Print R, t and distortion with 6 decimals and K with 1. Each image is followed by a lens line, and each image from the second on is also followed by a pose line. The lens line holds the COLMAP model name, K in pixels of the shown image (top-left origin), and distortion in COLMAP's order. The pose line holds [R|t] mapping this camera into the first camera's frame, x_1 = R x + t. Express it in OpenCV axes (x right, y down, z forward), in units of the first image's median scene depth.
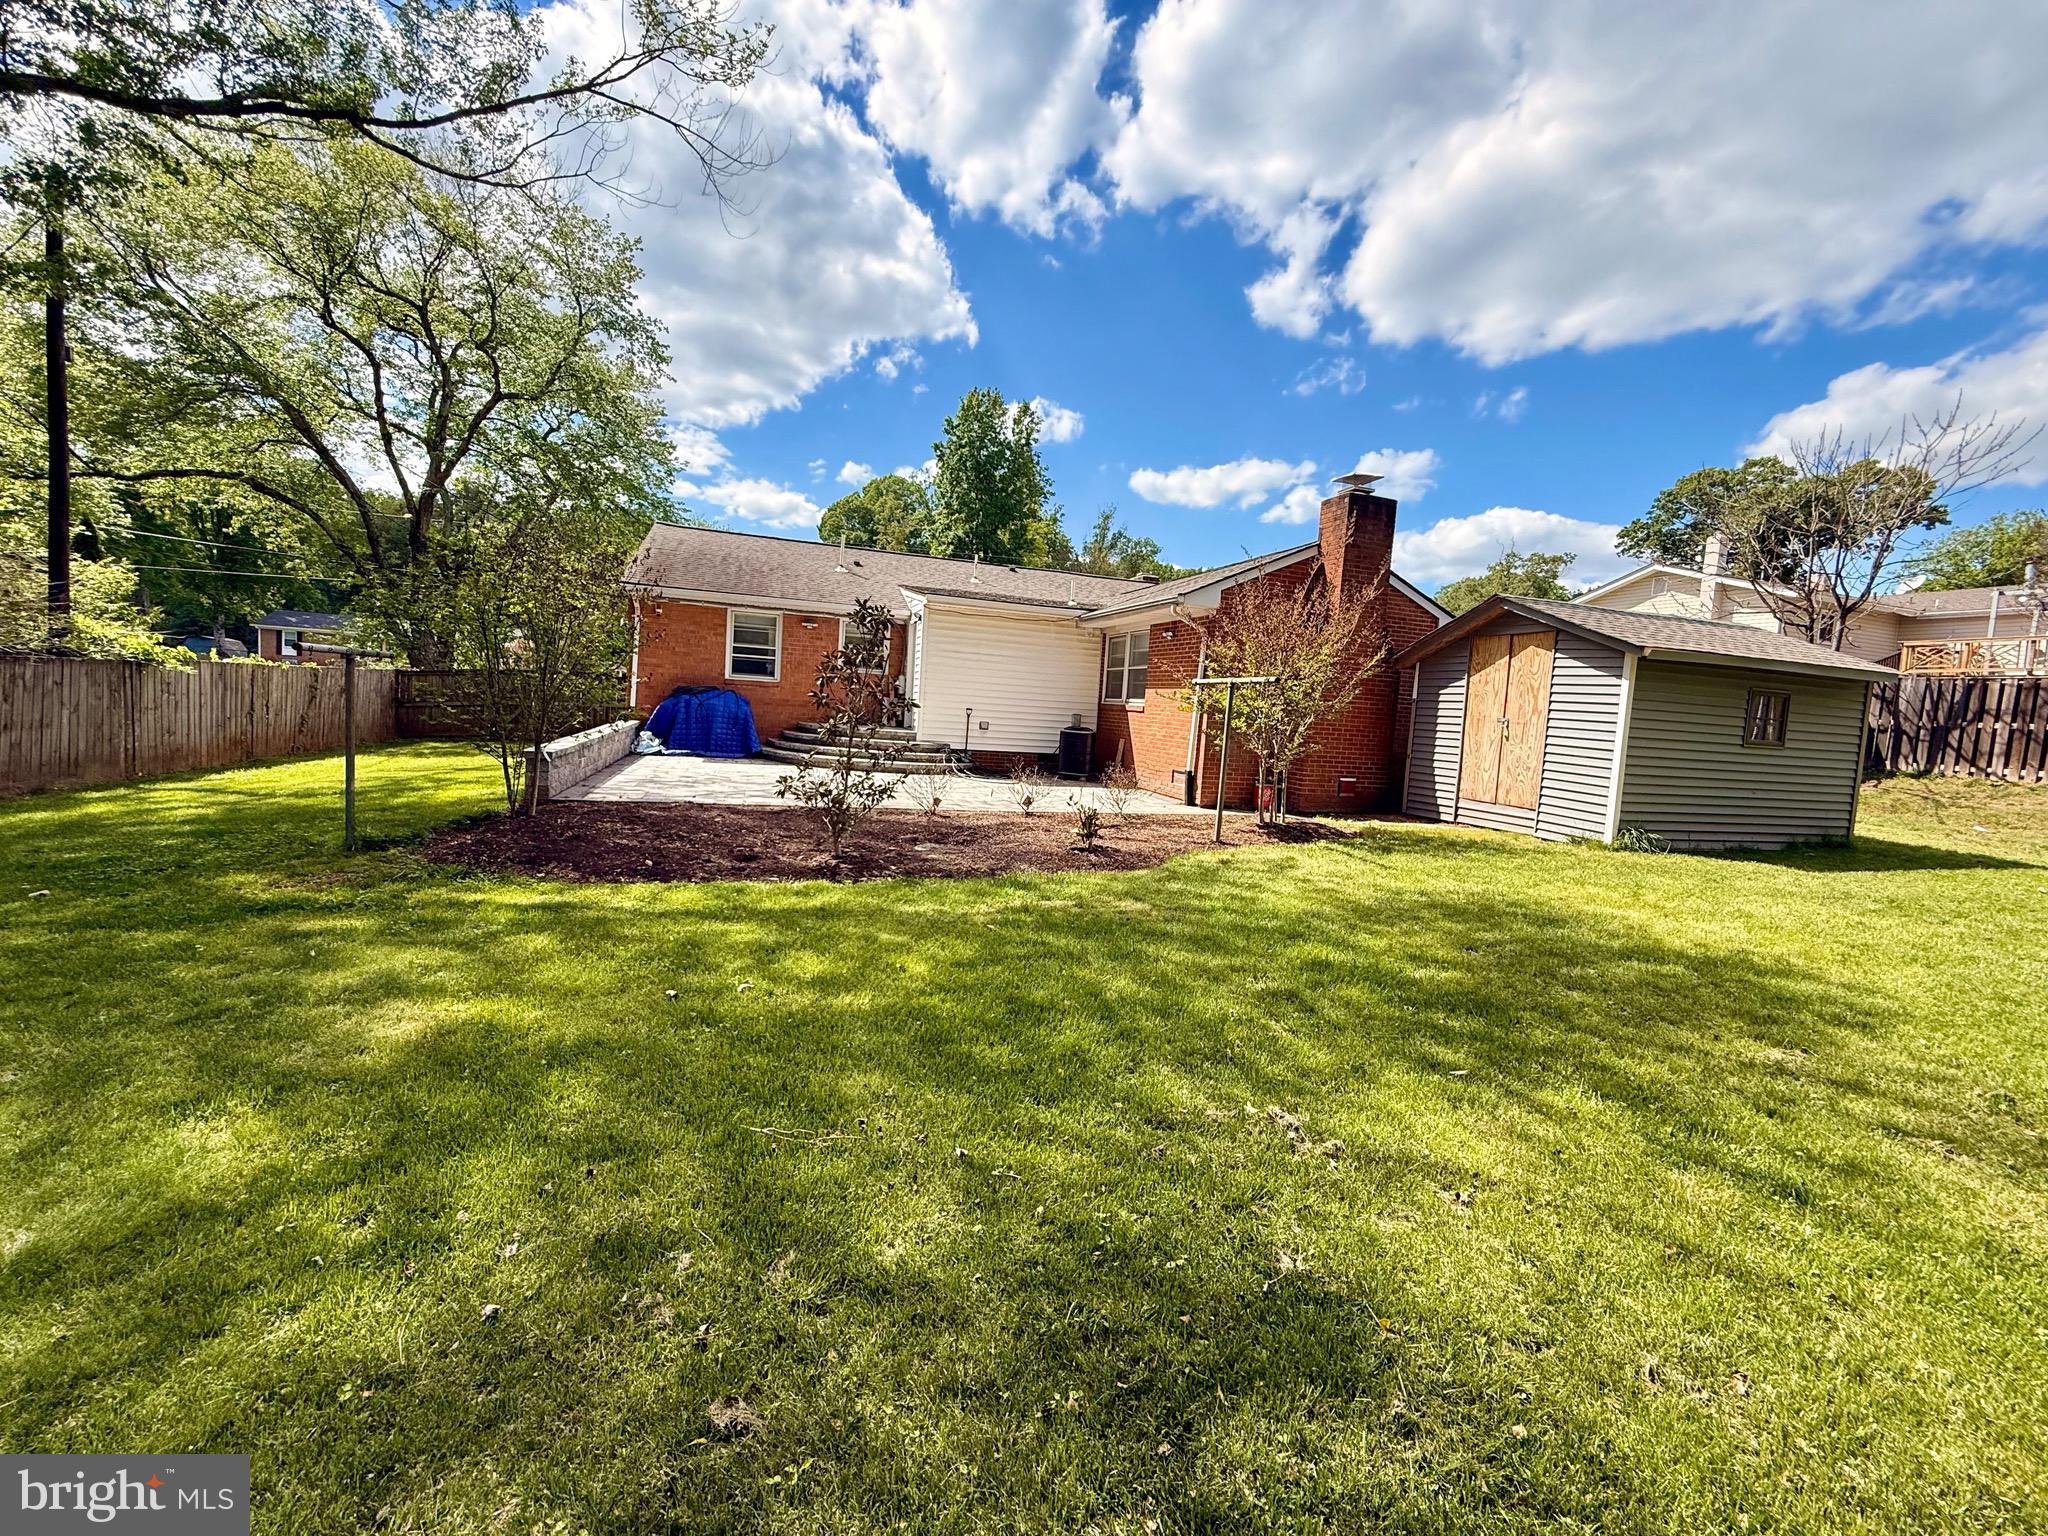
lens RADIAL K [[818.0, 0, 1022.4], [0, 818.0, 773.2], [0, 0, 1]] dist [0.001955, 0.000545]
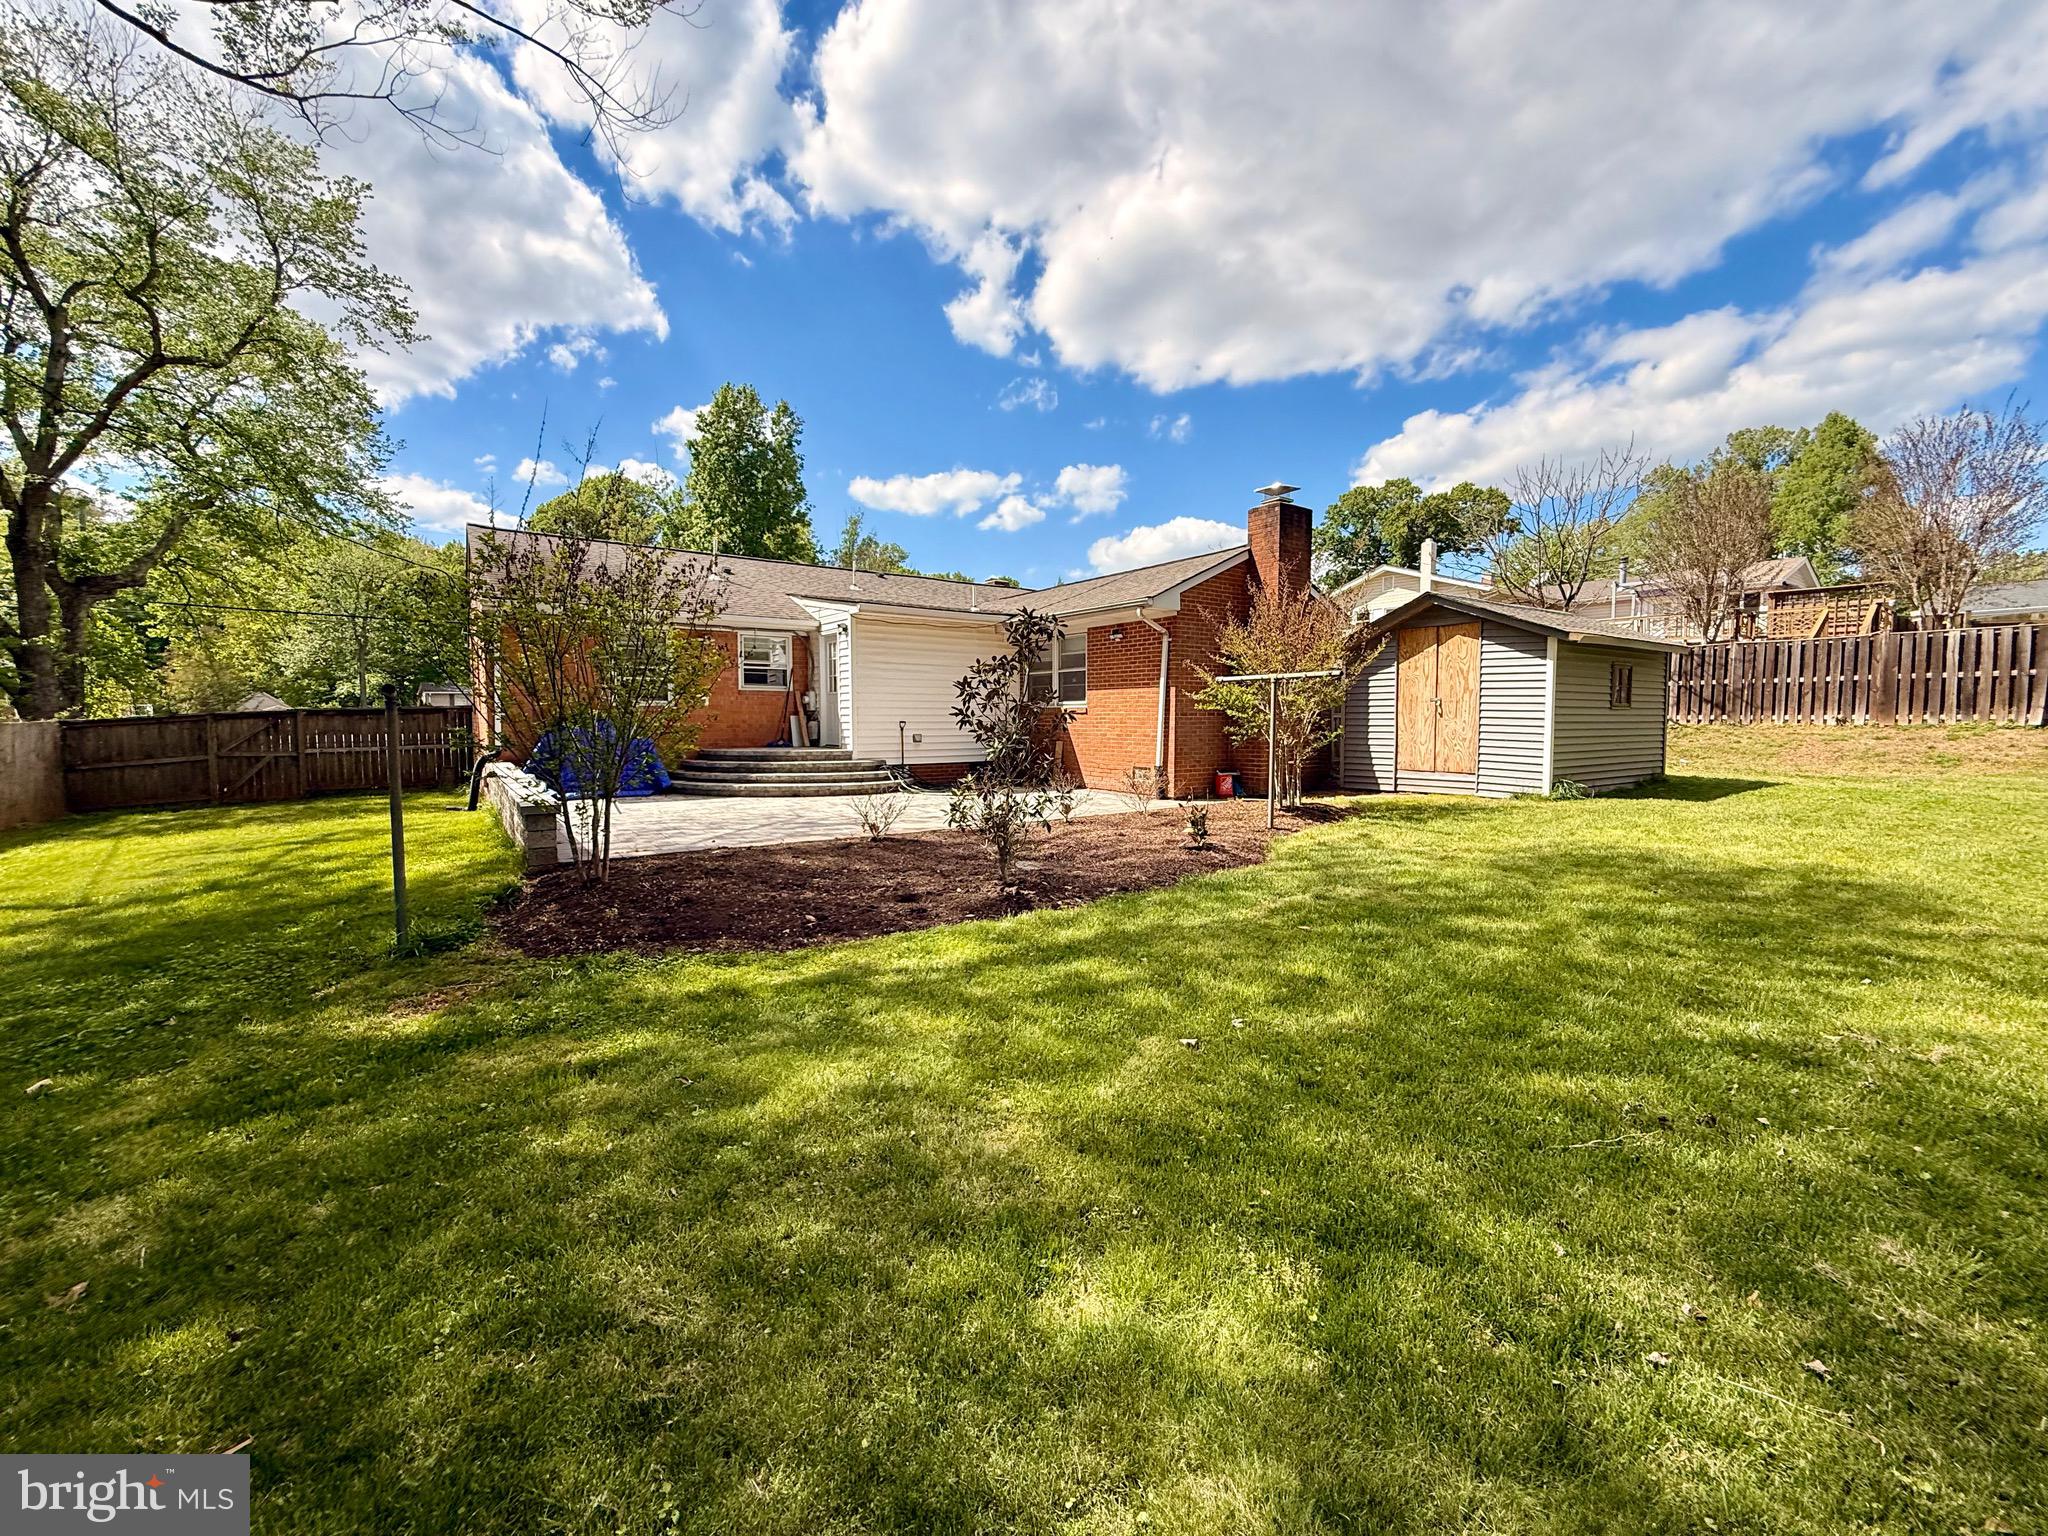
lens RADIAL K [[818.0, 0, 1015.9], [0, 818.0, 765.4], [0, 0, 1]] dist [0.001955, 0.000545]
pose [[0.948663, -0.081545, 0.305596, -0.131173], [0.086434, 0.996255, -0.002478, -0.007606], [-0.304249, 0.028765, 0.952158, 0.028789]]
